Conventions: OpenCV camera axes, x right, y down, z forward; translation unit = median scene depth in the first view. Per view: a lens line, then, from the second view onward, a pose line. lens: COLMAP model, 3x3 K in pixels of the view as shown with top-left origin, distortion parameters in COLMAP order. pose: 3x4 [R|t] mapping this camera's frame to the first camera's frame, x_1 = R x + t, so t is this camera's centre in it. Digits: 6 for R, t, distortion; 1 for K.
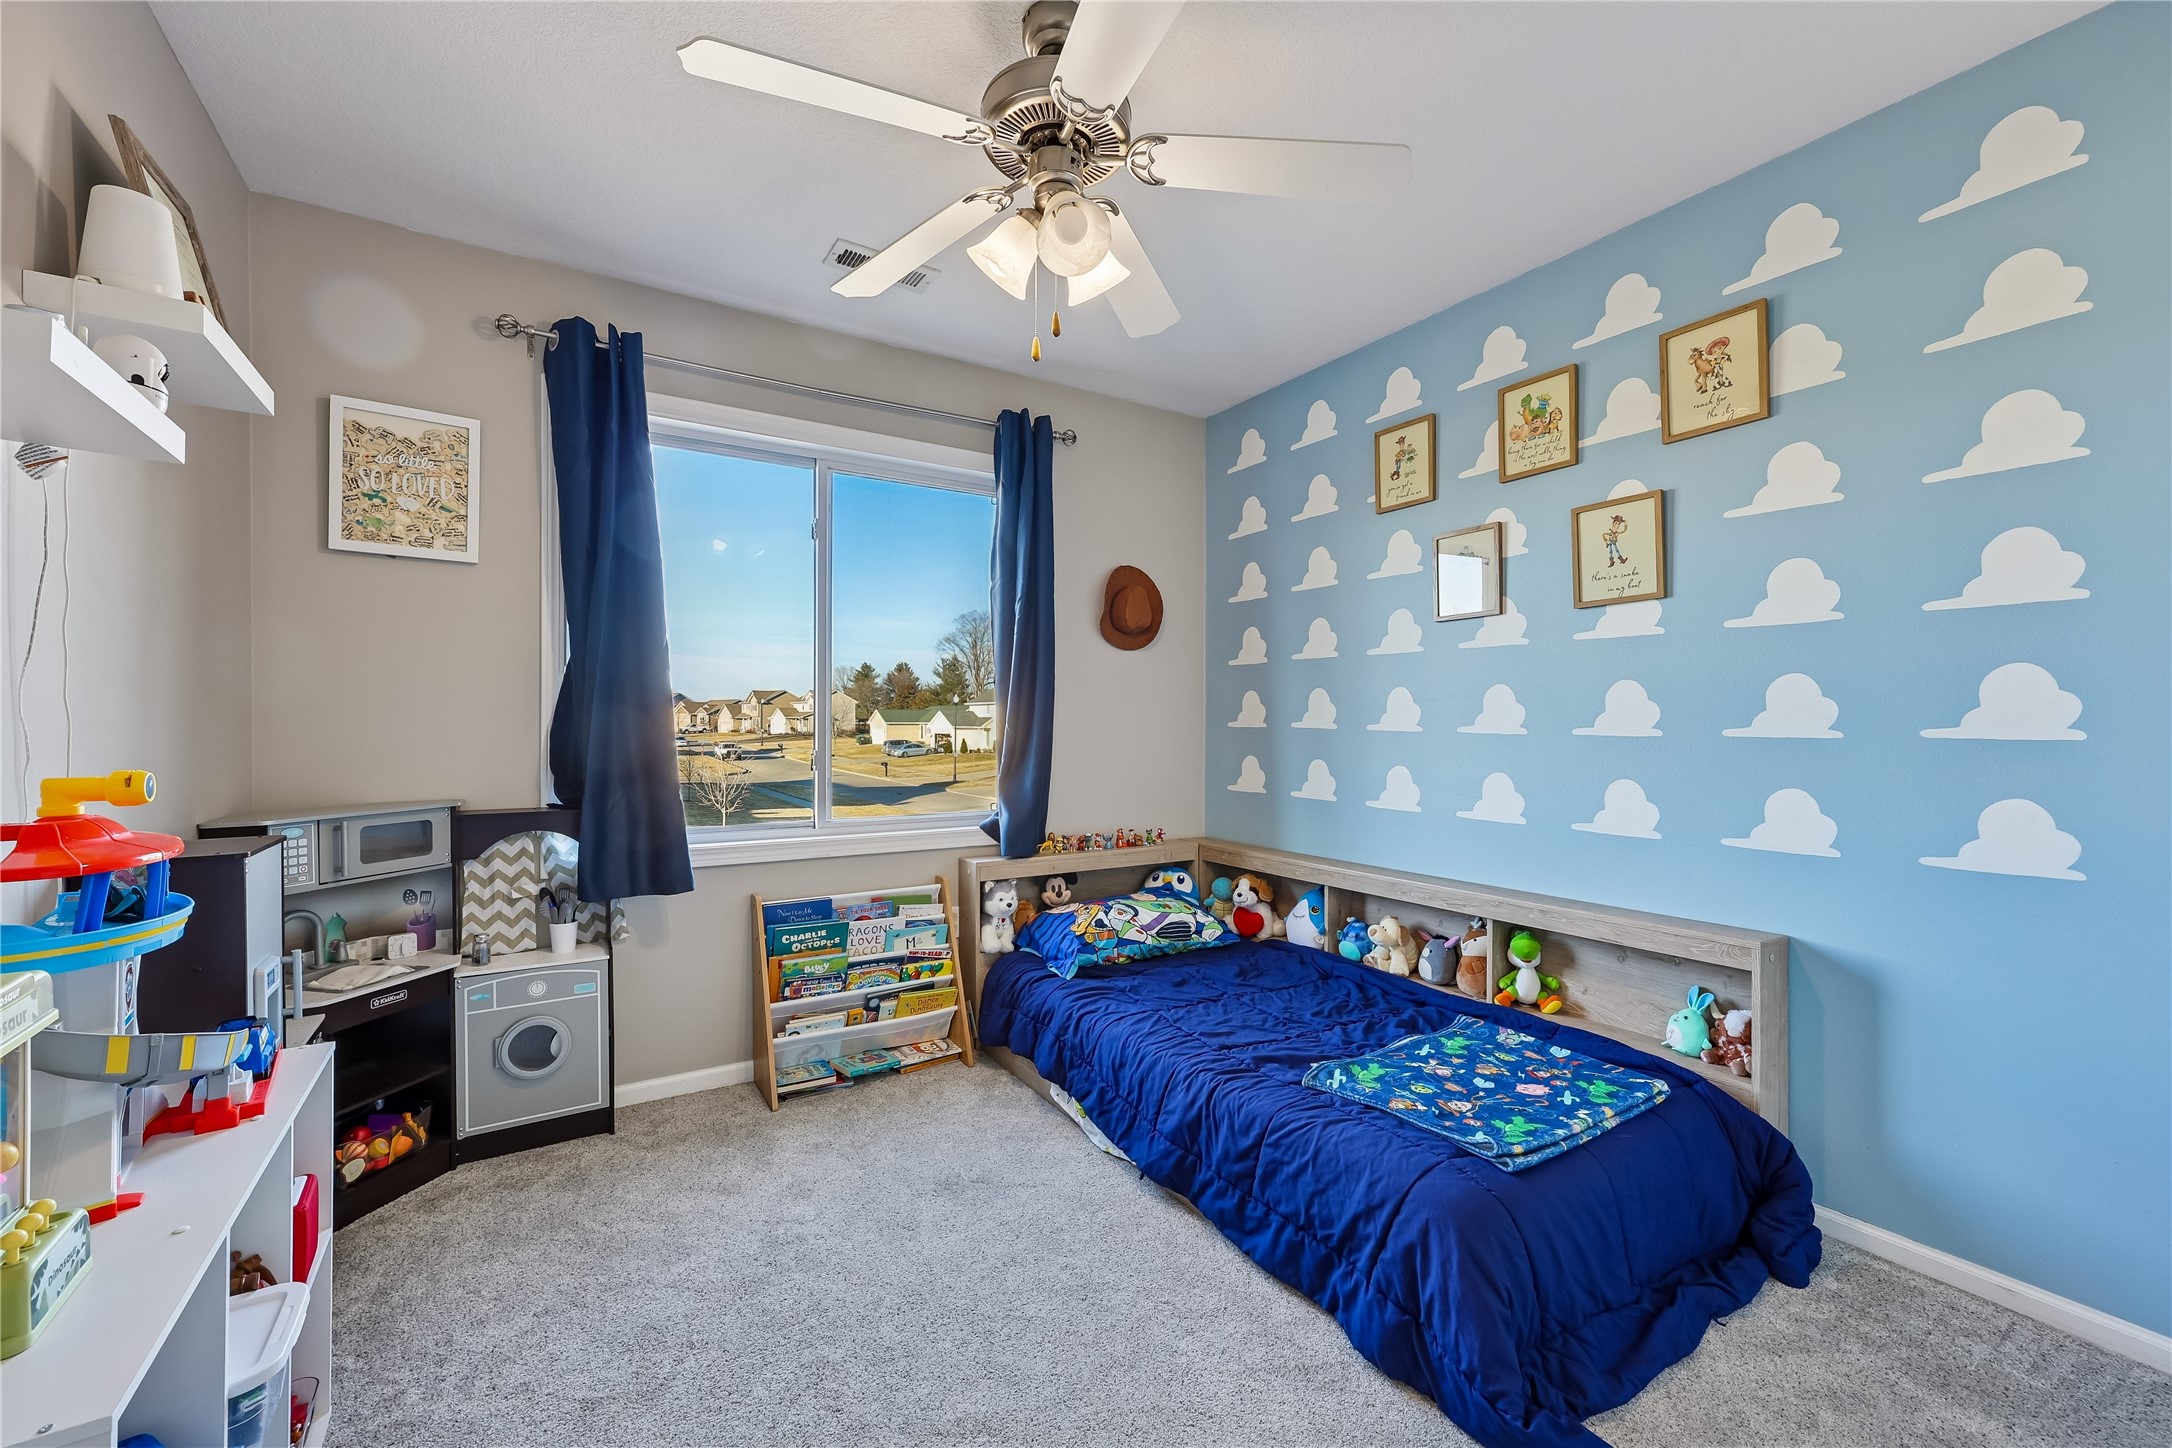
lens RADIAL K [[887.3, 0, 1086.2], [0, 887.3, 712.9], [0, 0, 1]] dist [-0.000501, -0.000045]
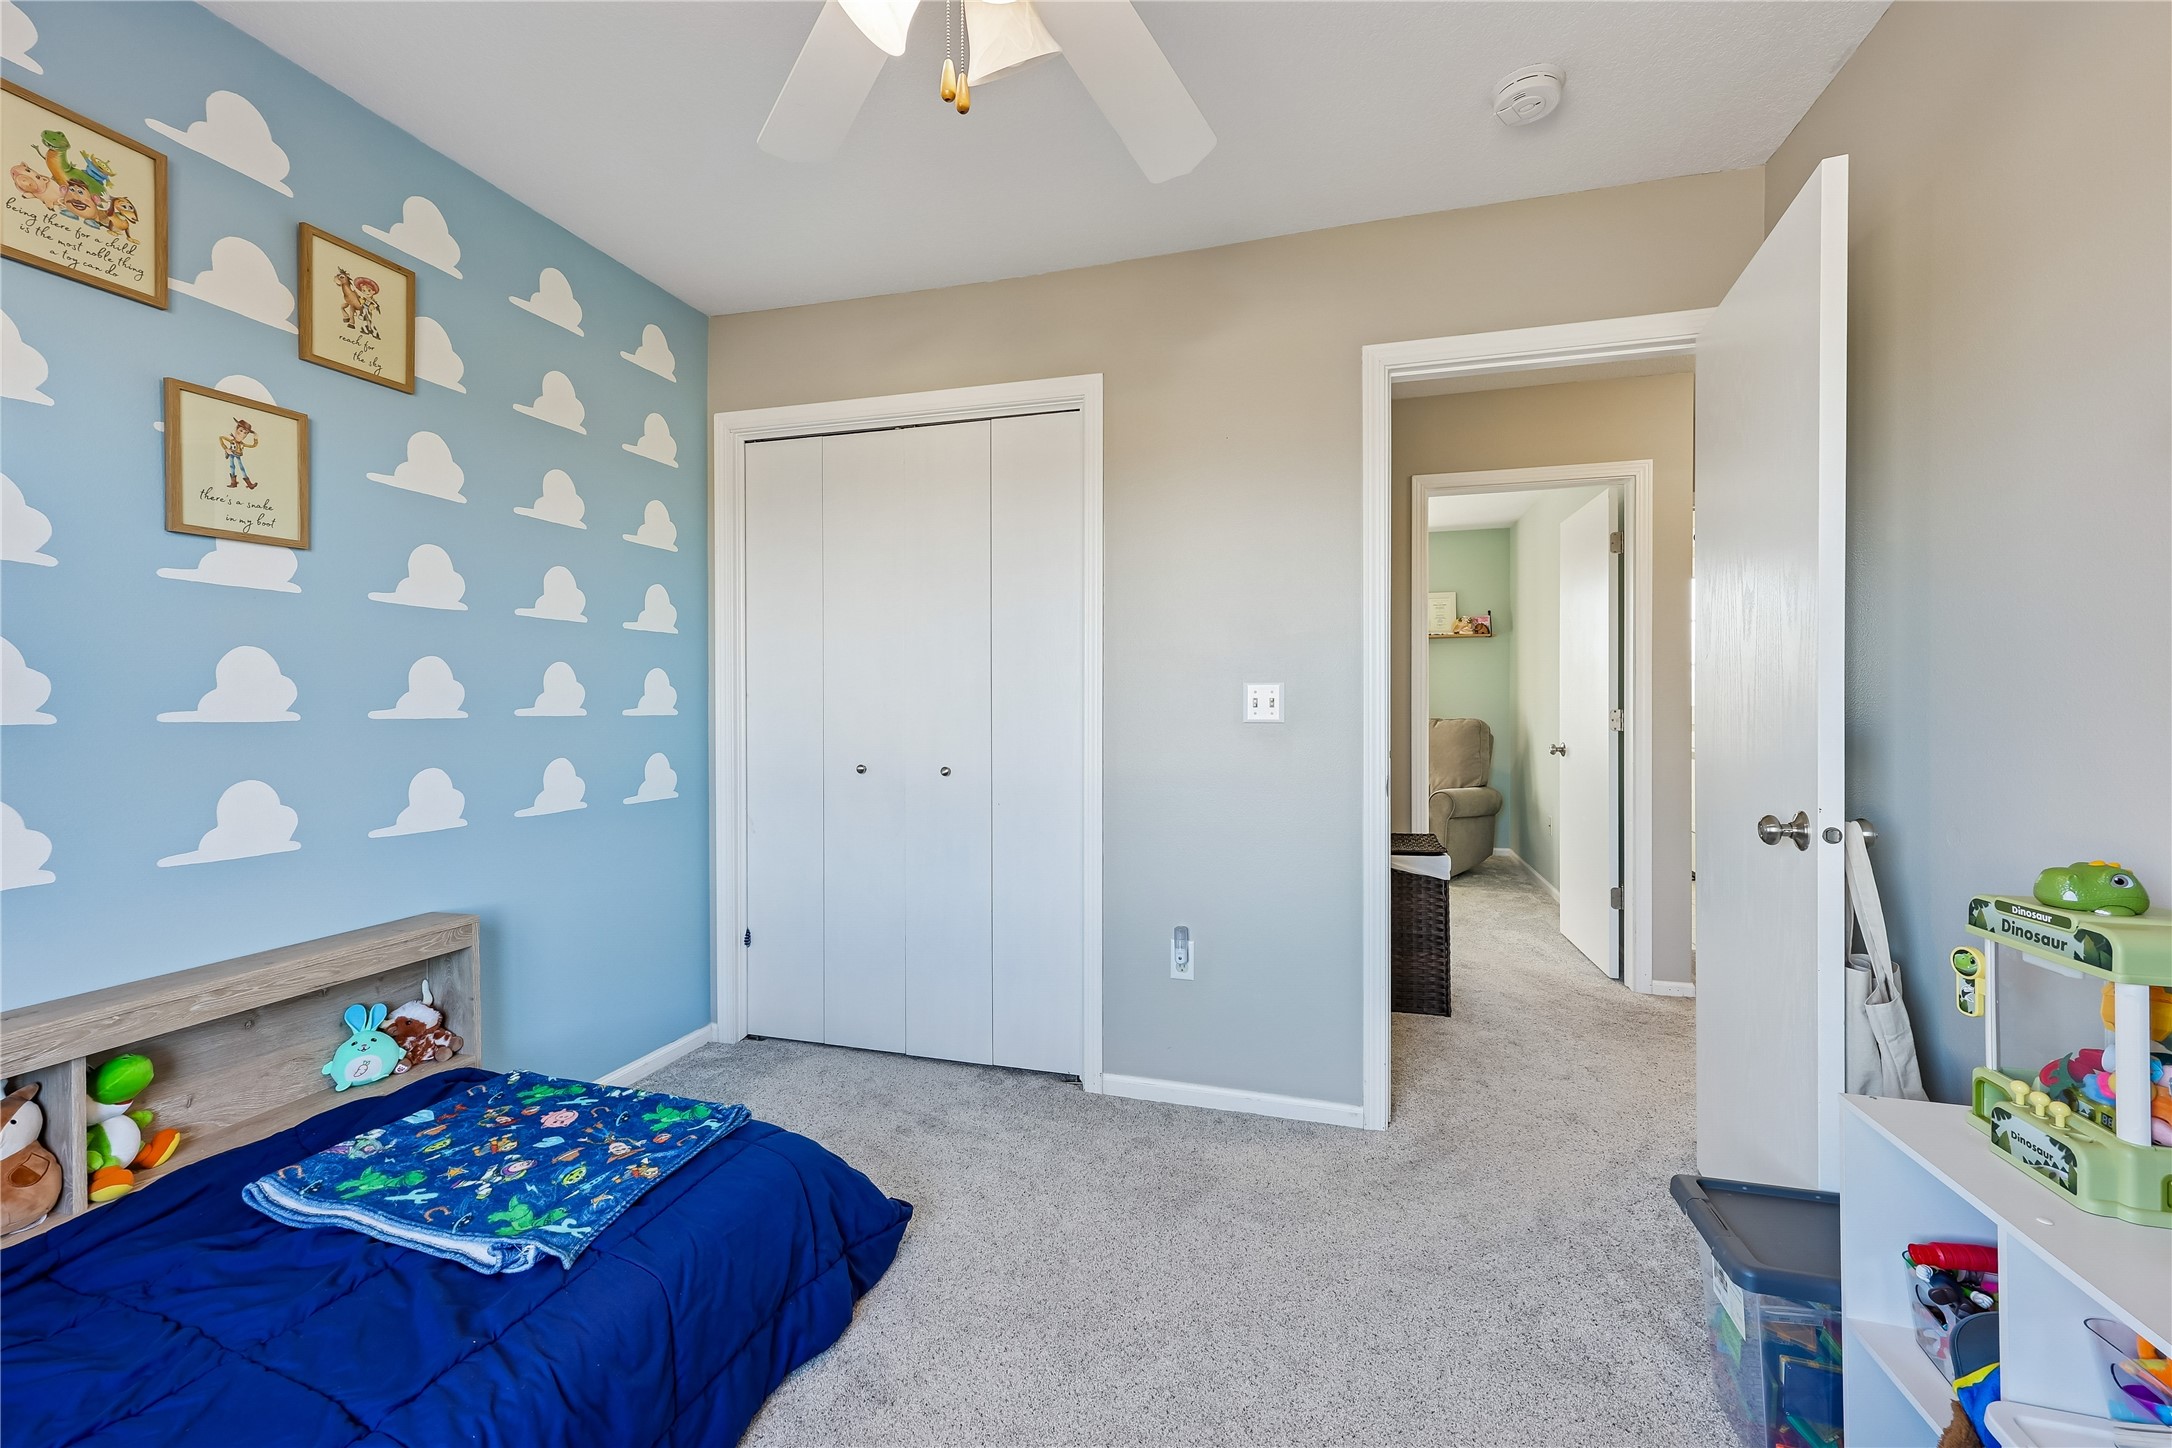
lens RADIAL K [[862.4, 0, 1080.3], [0, 862.4, 704.2], [0, 0, 1]] dist [0.000381, 0.000124]
pose [[-0.664422, 0.002757, 0.747353, -0.421066], [-0.004817, 0.999957, -0.007971, 0.014569], [-0.747342, -0.008896, -0.664380, 1.032694]]
